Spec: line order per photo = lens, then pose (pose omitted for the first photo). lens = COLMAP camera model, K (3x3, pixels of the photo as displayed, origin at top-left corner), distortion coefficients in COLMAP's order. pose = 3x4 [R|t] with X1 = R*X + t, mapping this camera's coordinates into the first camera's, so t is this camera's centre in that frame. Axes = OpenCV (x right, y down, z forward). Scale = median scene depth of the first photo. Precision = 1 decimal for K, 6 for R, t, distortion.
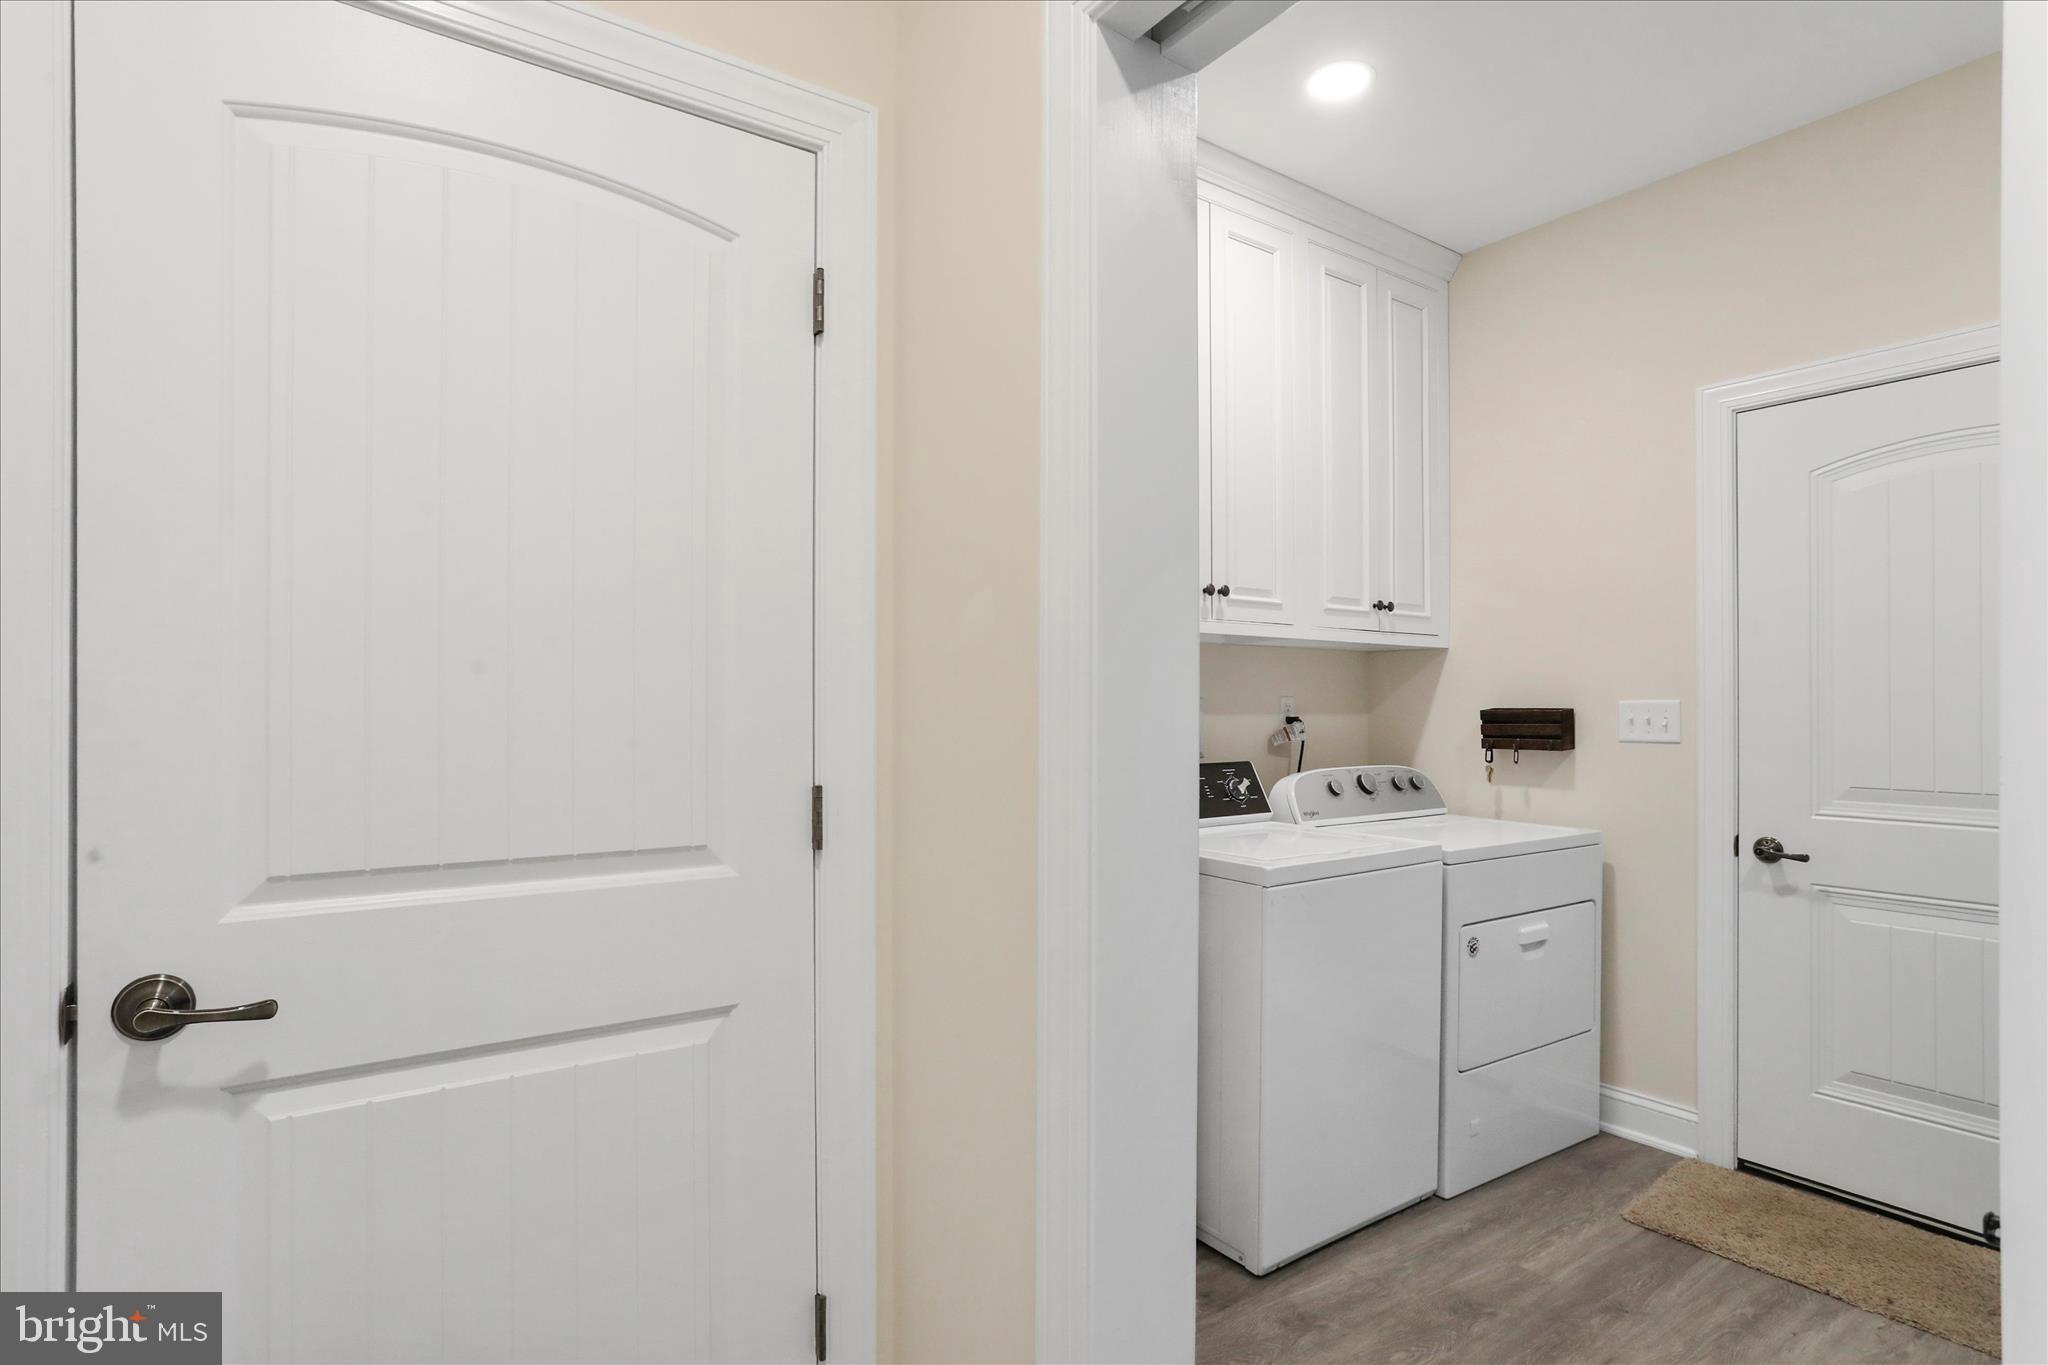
lens RADIAL K [[1060.4, 0, 1024.1], [0, 1060.4, 711.1], [0, 0, 1]] dist [-0.046764, 0.033440]
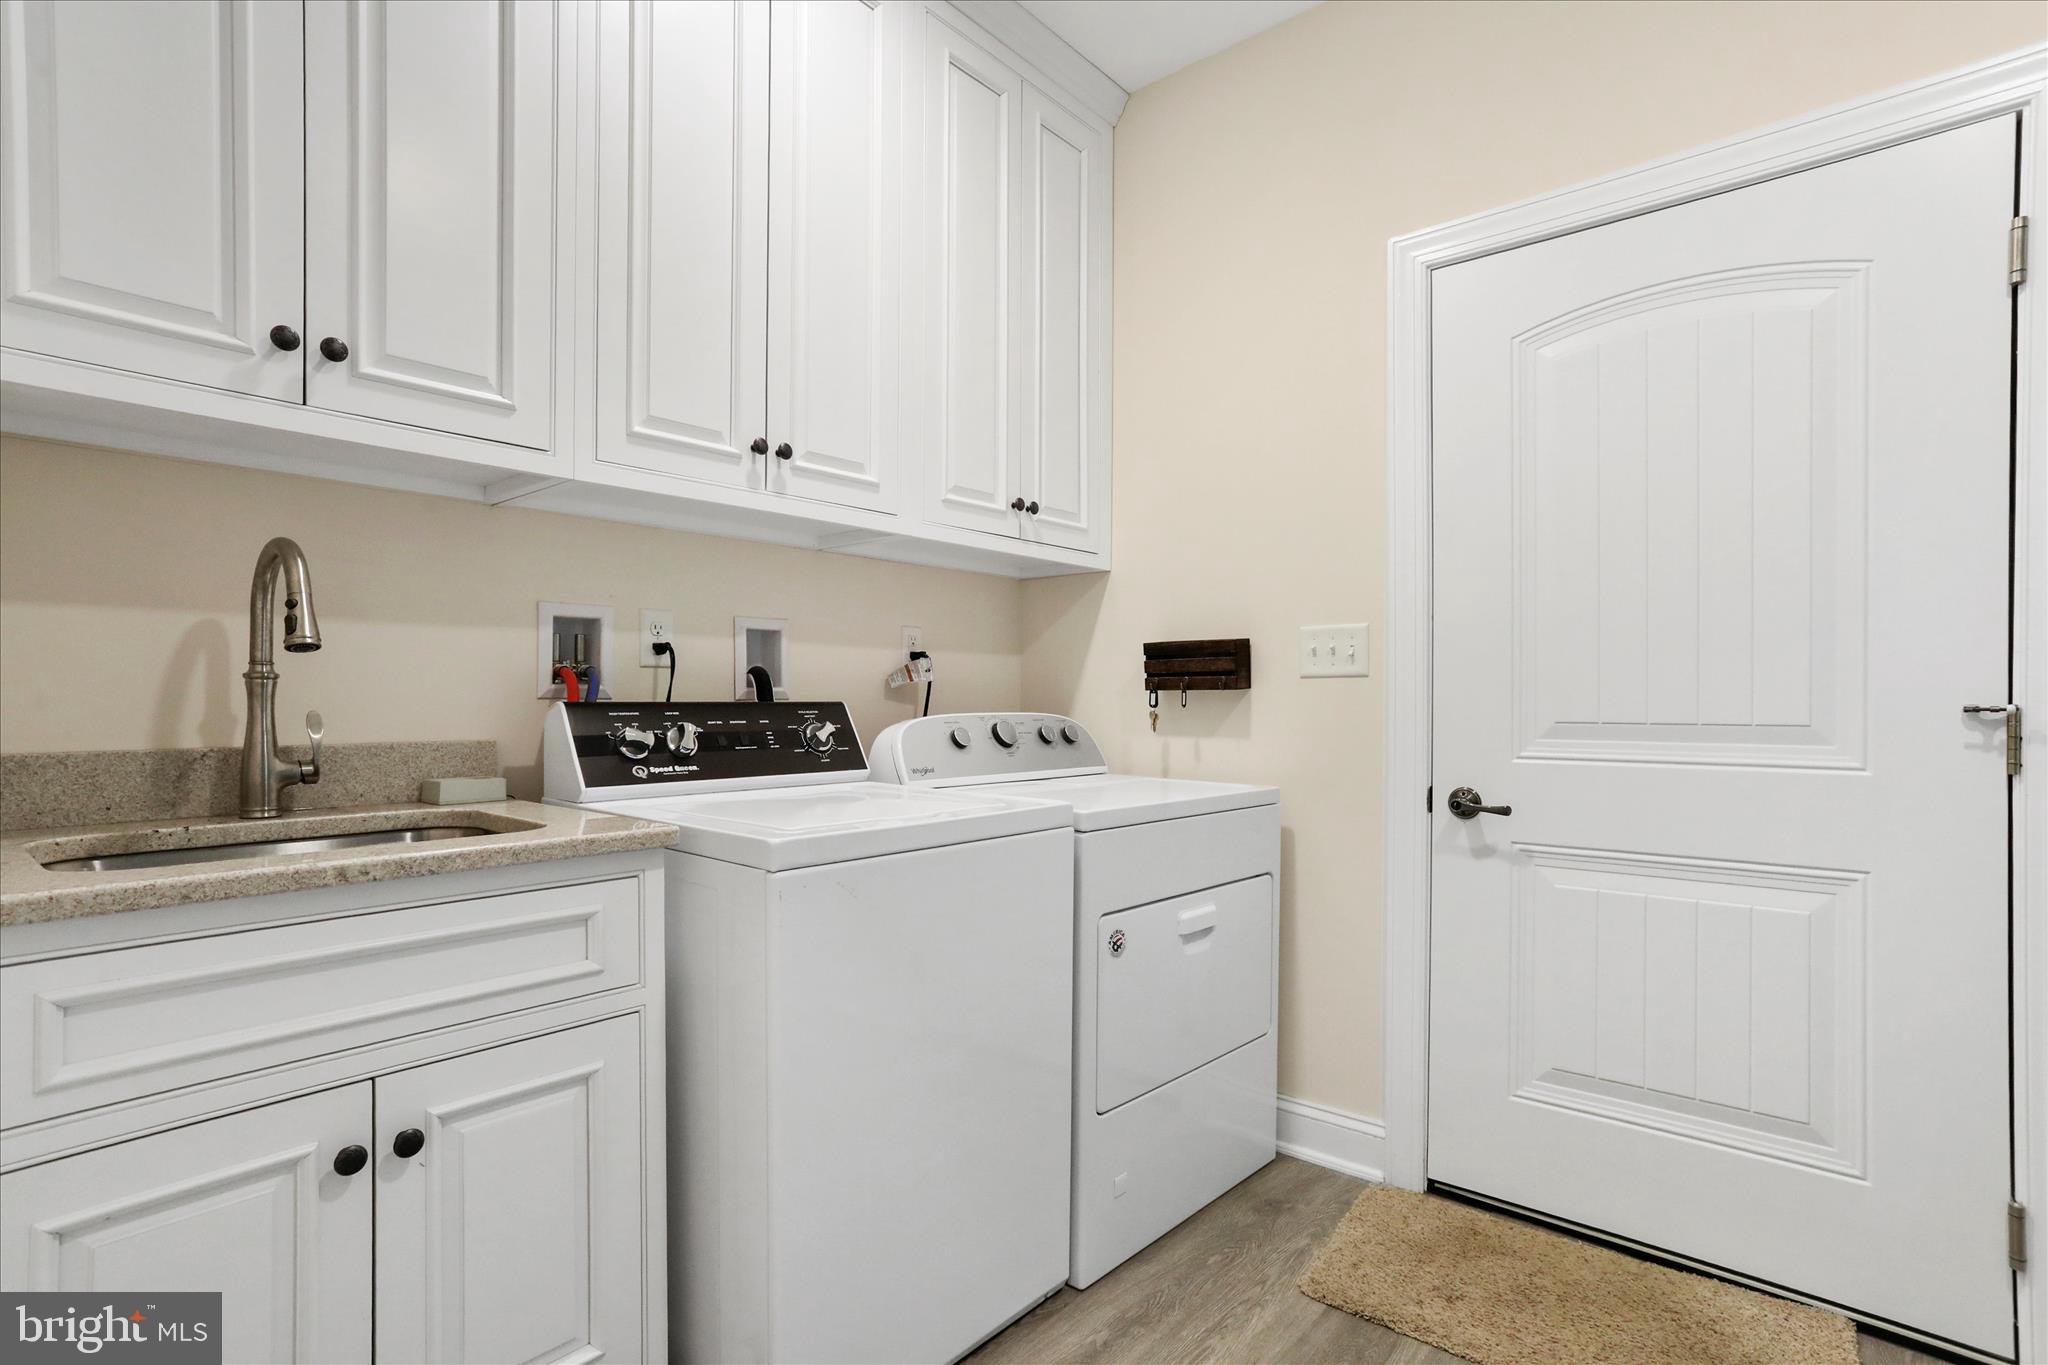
lens RADIAL K [[1009.3, 0, 1031.5], [0, 1009.3, 717.6], [0, 0, 1]] dist [-0.059463, 0.053417]
pose [[0.968257, -0.001709, 0.249952, 0.178427], [-0.001253, 0.999931, 0.011690, 0.054140], [-0.249954, -0.011632, 0.968188, 0.309606]]
